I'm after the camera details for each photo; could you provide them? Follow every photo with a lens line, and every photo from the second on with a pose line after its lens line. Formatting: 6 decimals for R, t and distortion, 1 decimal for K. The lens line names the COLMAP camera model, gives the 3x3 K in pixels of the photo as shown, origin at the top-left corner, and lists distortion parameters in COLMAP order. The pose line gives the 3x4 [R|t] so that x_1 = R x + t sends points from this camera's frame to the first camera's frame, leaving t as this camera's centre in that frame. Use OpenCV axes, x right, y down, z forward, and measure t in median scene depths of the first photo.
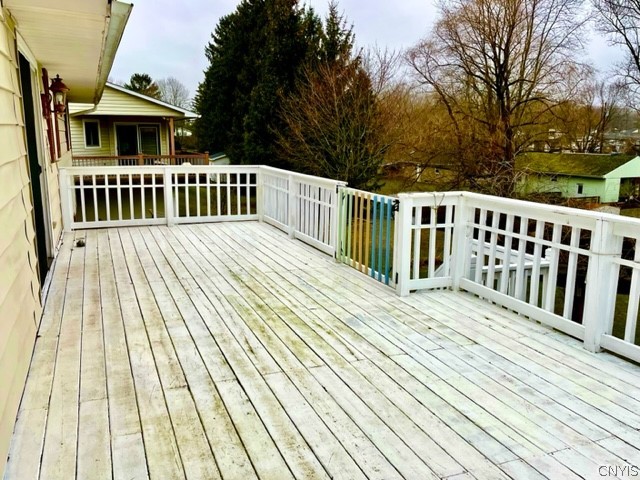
lens RADIAL K [[550.4, 0, 320.0], [0, 550.4, 240.0], [0, 0, 1]] dist [0.066007, -0.009628]
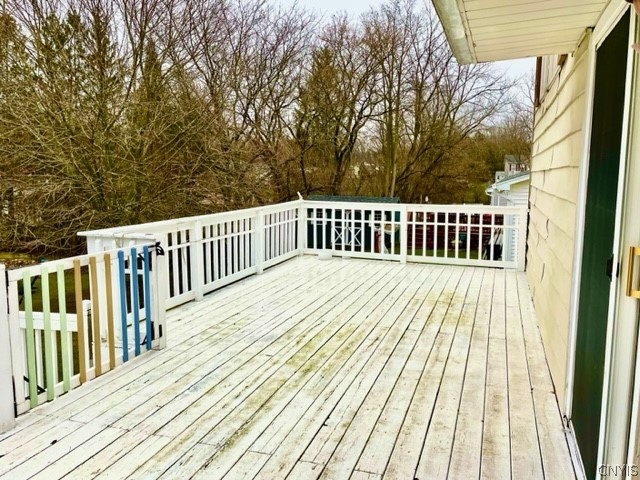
lens RADIAL K [[550.4, 0, 320.0], [0, 550.4, 240.0], [0, 0, 1]] dist [0.066007, -0.009628]
pose [[-0.763595, -0.094867, 0.638688, -0.694967], [0.109184, 0.955934, 0.272525, -0.324470], [-0.636397, 0.277833, -0.719589, 1.650392]]
